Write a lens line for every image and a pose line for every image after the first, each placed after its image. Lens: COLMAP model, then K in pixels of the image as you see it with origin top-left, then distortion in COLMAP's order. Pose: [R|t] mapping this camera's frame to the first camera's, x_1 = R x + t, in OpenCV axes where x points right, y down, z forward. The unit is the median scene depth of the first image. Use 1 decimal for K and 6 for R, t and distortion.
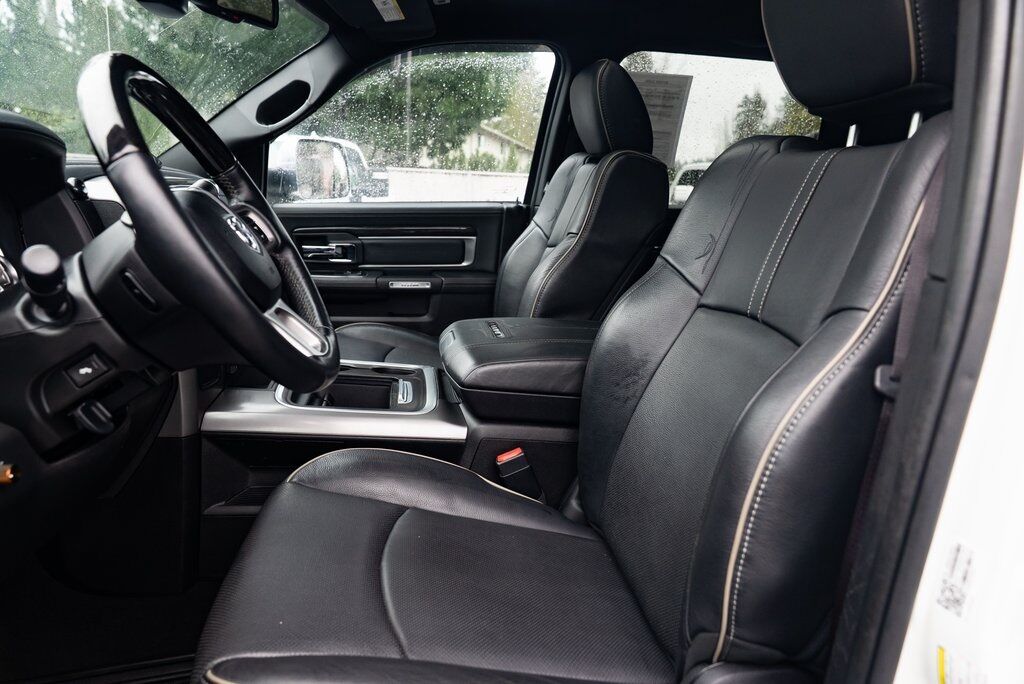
lens RADIAL K [[692.7, 0, 509.8], [0, 692.7, 344.3], [0, 0, 1]] dist [-0.028527, 0.012973]
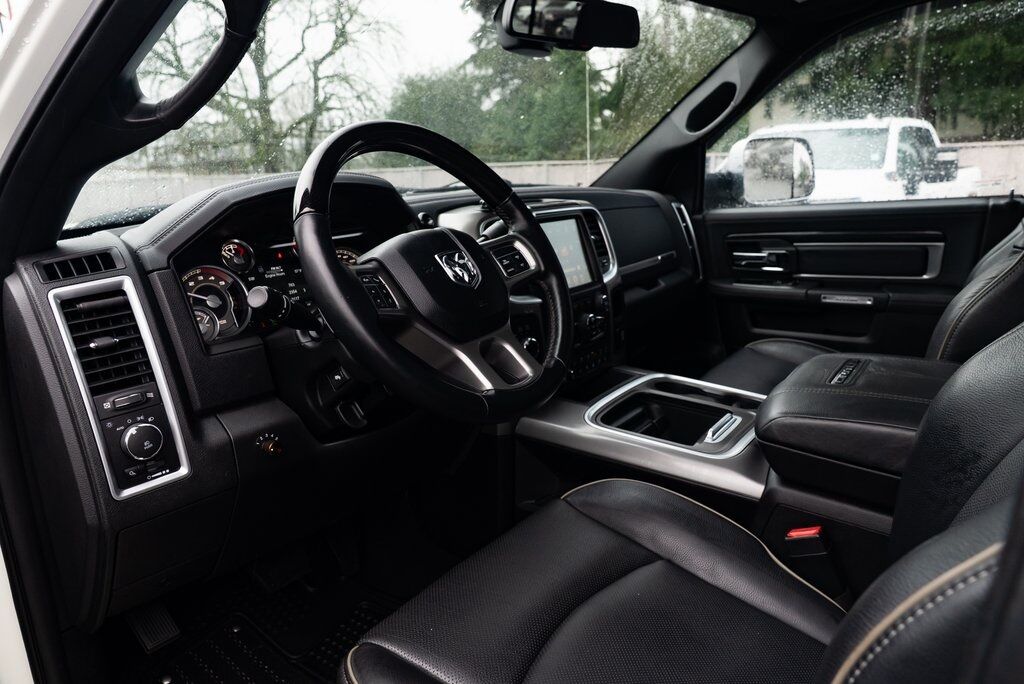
lens RADIAL K [[692.7, 0, 525.8], [0, 692.7, 348.3], [0, 0, 1]] dist [-0.028527, 0.012973]
pose [[0.711961, 0.102711, -0.694667, 0.194280], [-0.087349, 0.994516, 0.057522, -0.045334], [0.696765, 0.019725, 0.717028, 0.124380]]
